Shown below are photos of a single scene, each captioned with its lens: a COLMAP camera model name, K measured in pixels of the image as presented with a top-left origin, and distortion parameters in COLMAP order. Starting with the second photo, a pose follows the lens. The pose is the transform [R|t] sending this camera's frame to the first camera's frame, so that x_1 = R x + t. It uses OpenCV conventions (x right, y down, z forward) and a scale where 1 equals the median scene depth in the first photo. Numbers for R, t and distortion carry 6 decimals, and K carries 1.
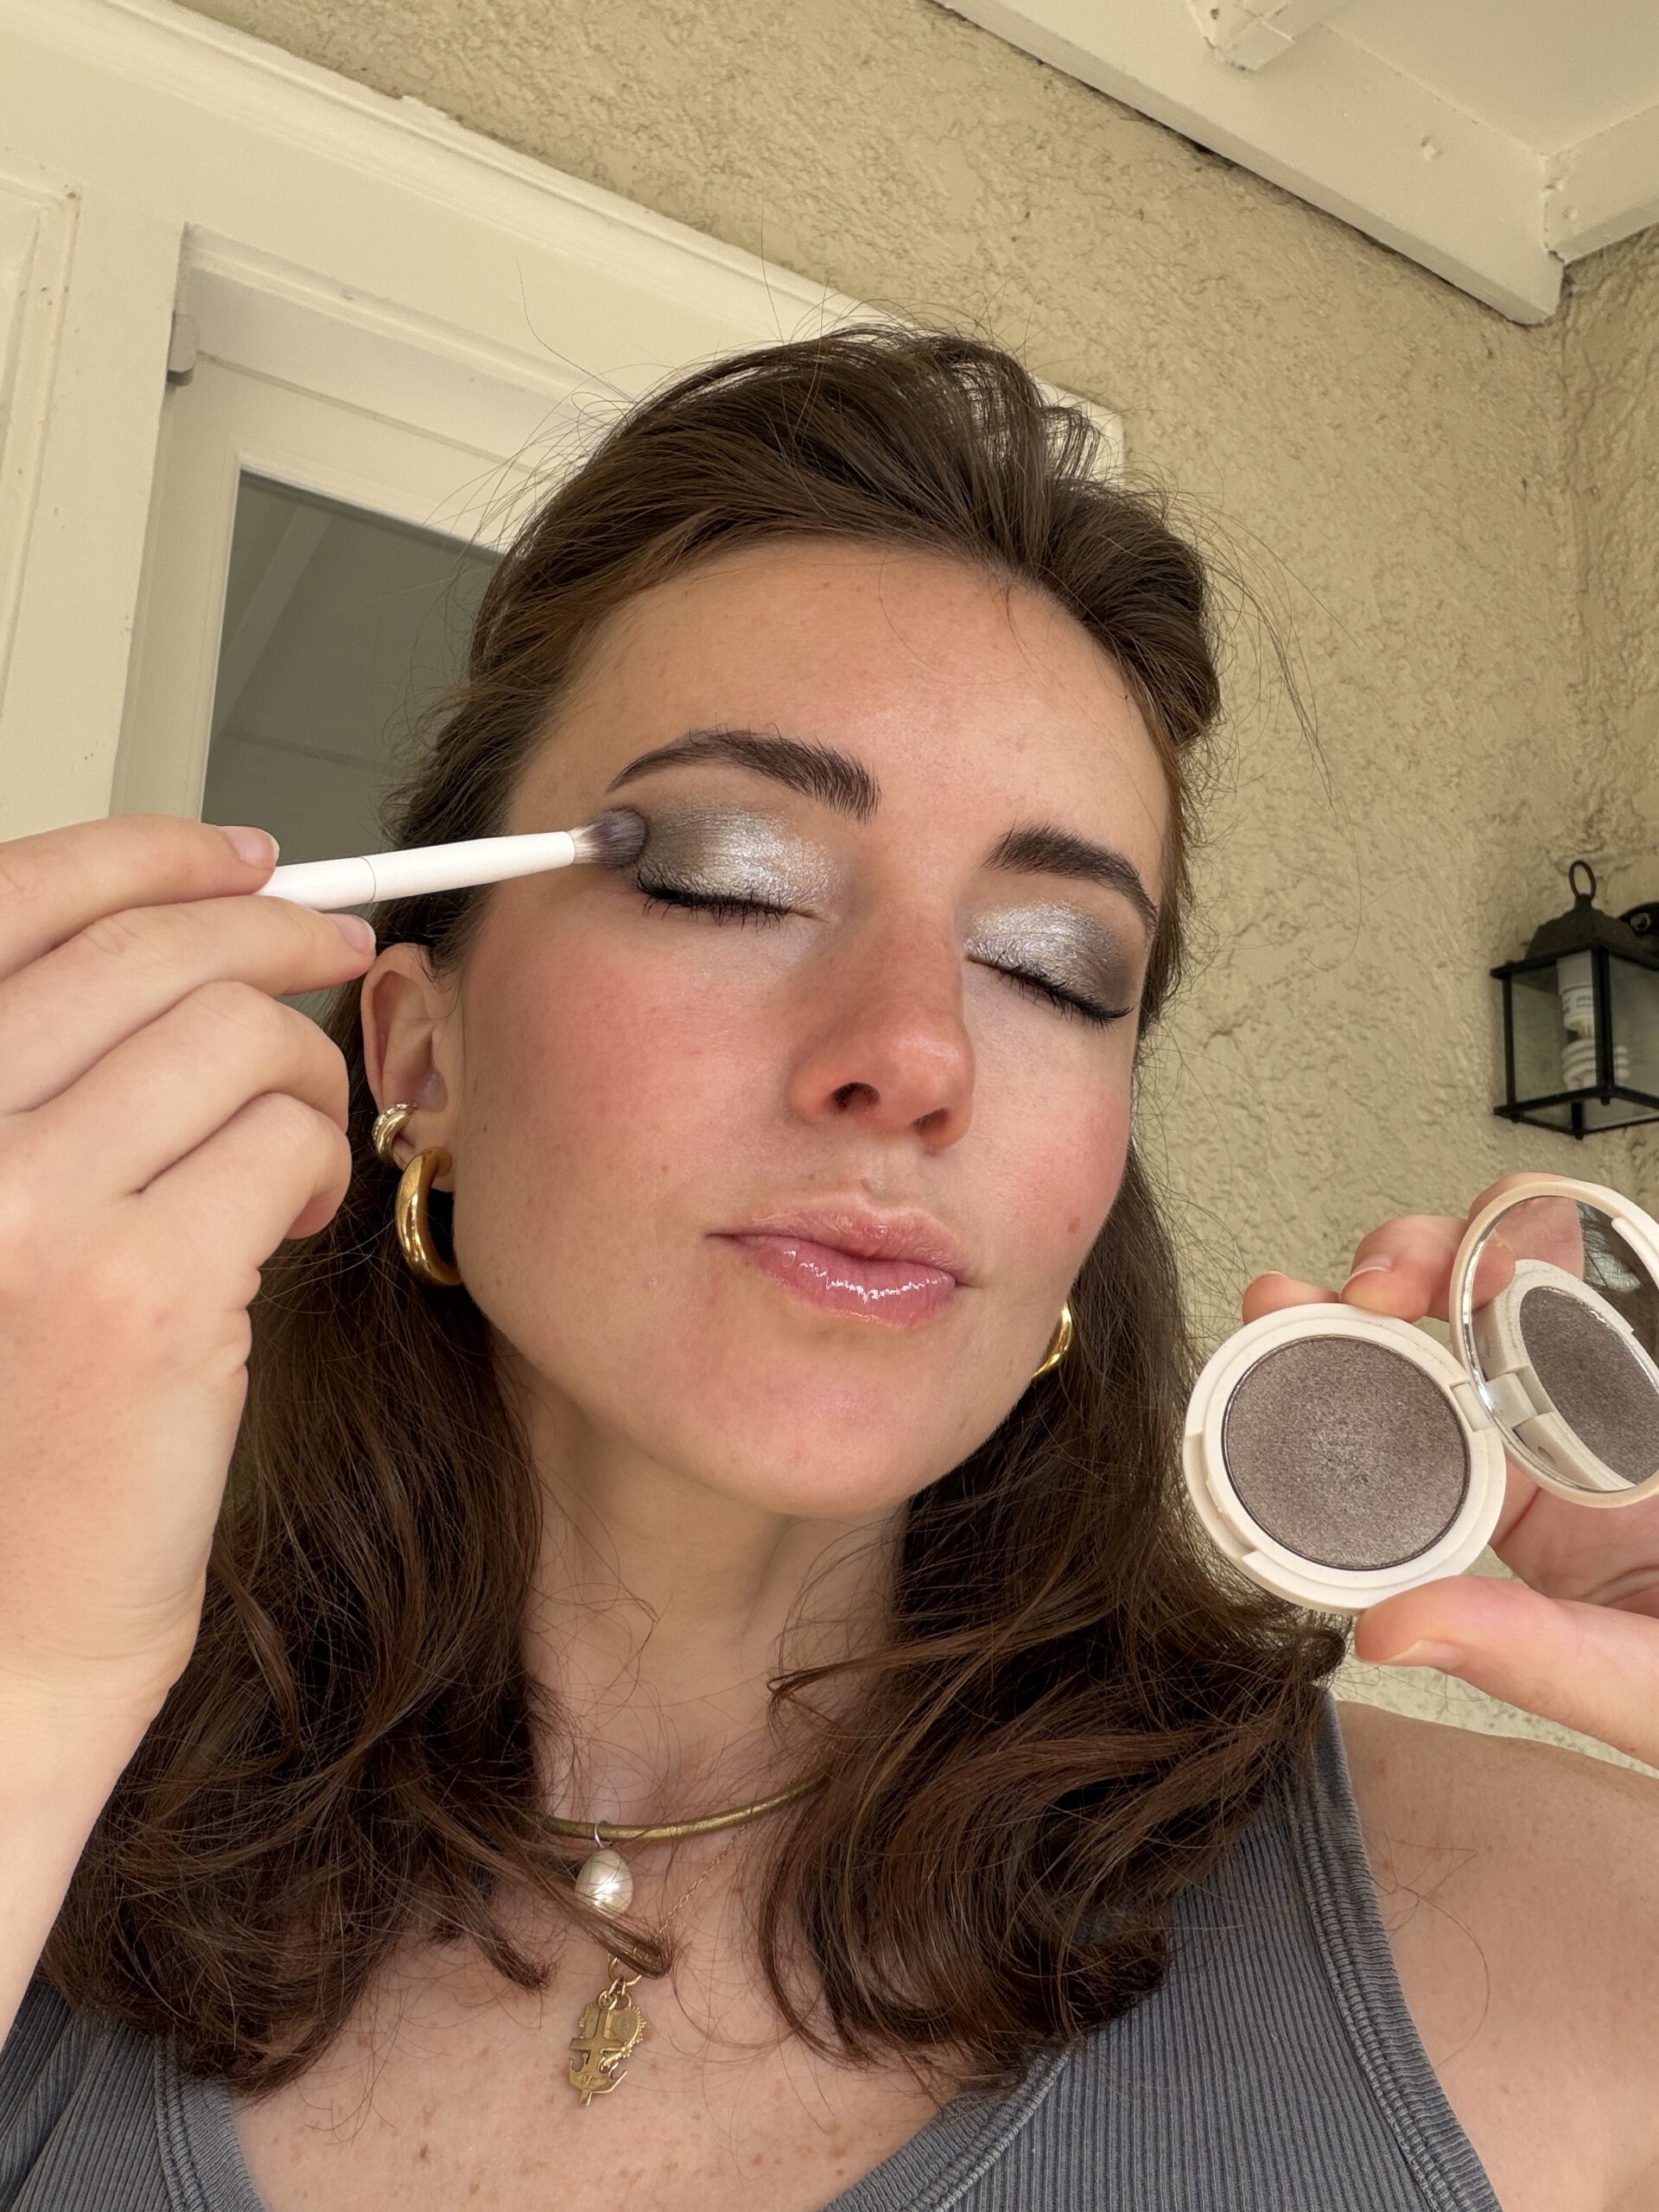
lens RADIAL K [[1922.7, 0, 838.9], [0, 1922.7, 1102.8], [0, 0, 1]] dist [-0.007553, 0.009474]
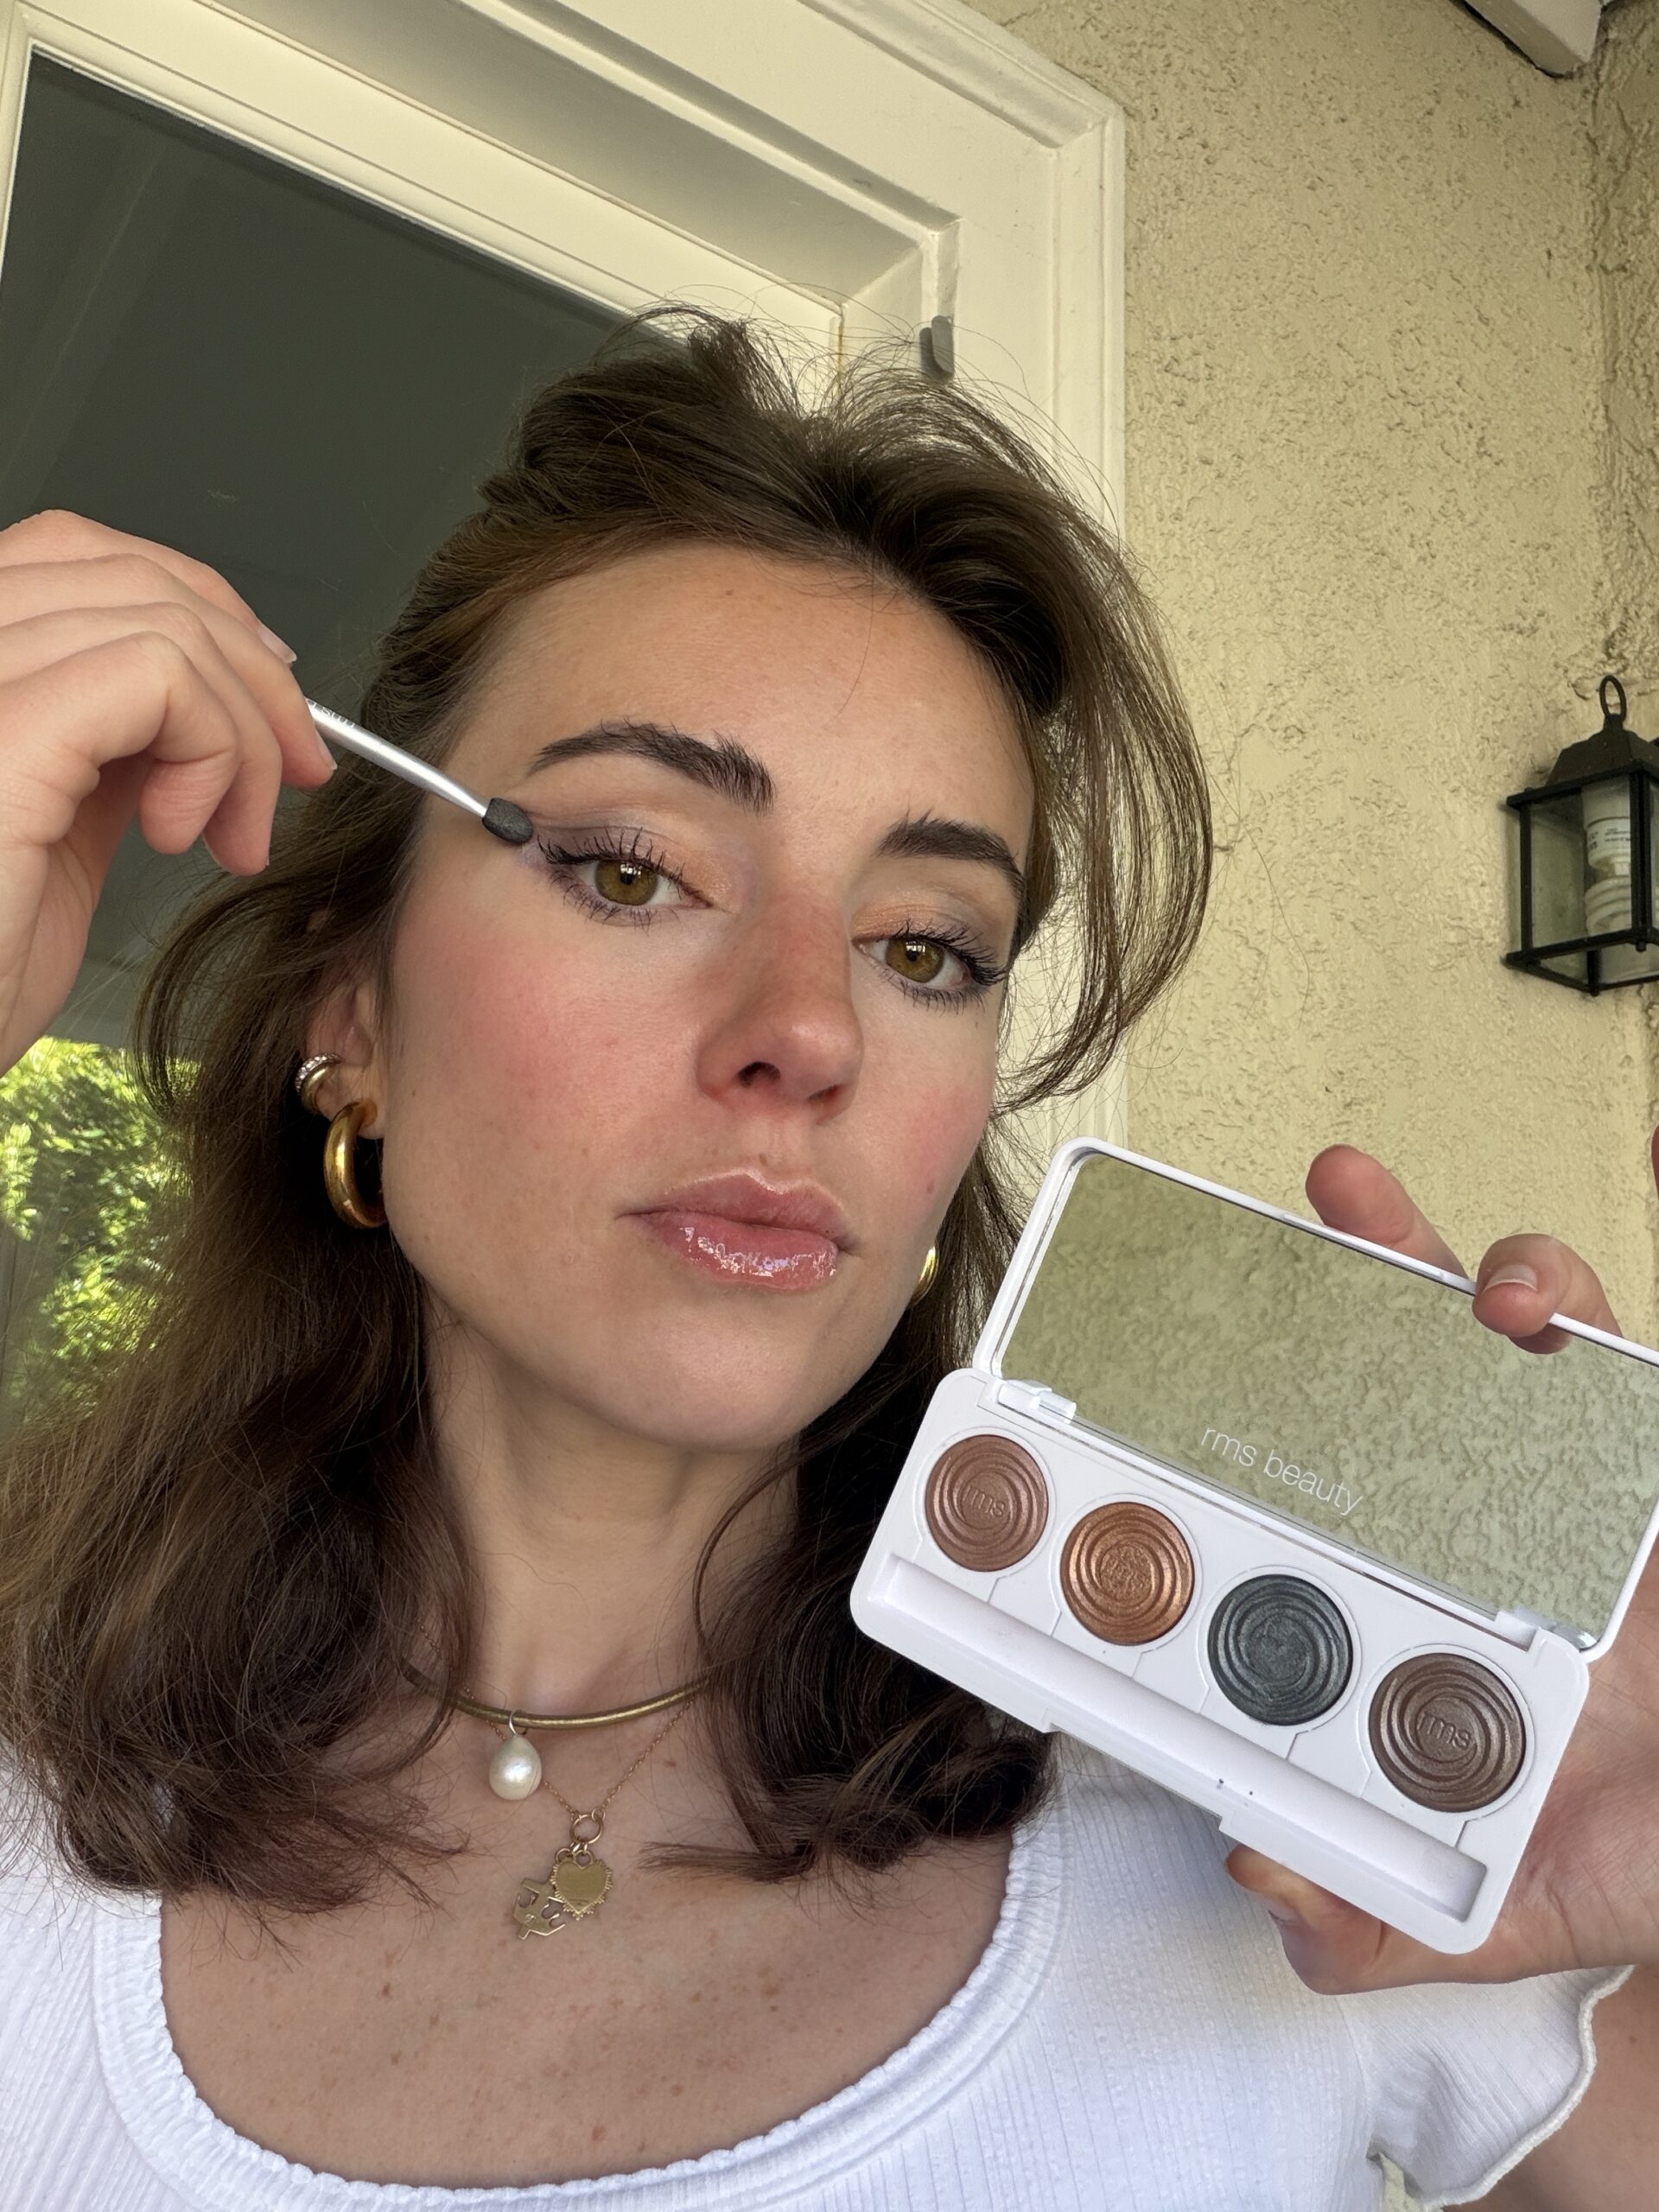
lens RADIAL K [[1936.1, 0, 829.3], [0, 1936.1, 1098.7], [0, 0, 1]] dist [-0.006485, 0.003316]
pose [[0.996905, 0.026200, 0.074124, -0.028425], [-0.029690, 0.998482, 0.046385, 0.033796], [-0.072796, -0.048442, 0.996170, 0.129548]]
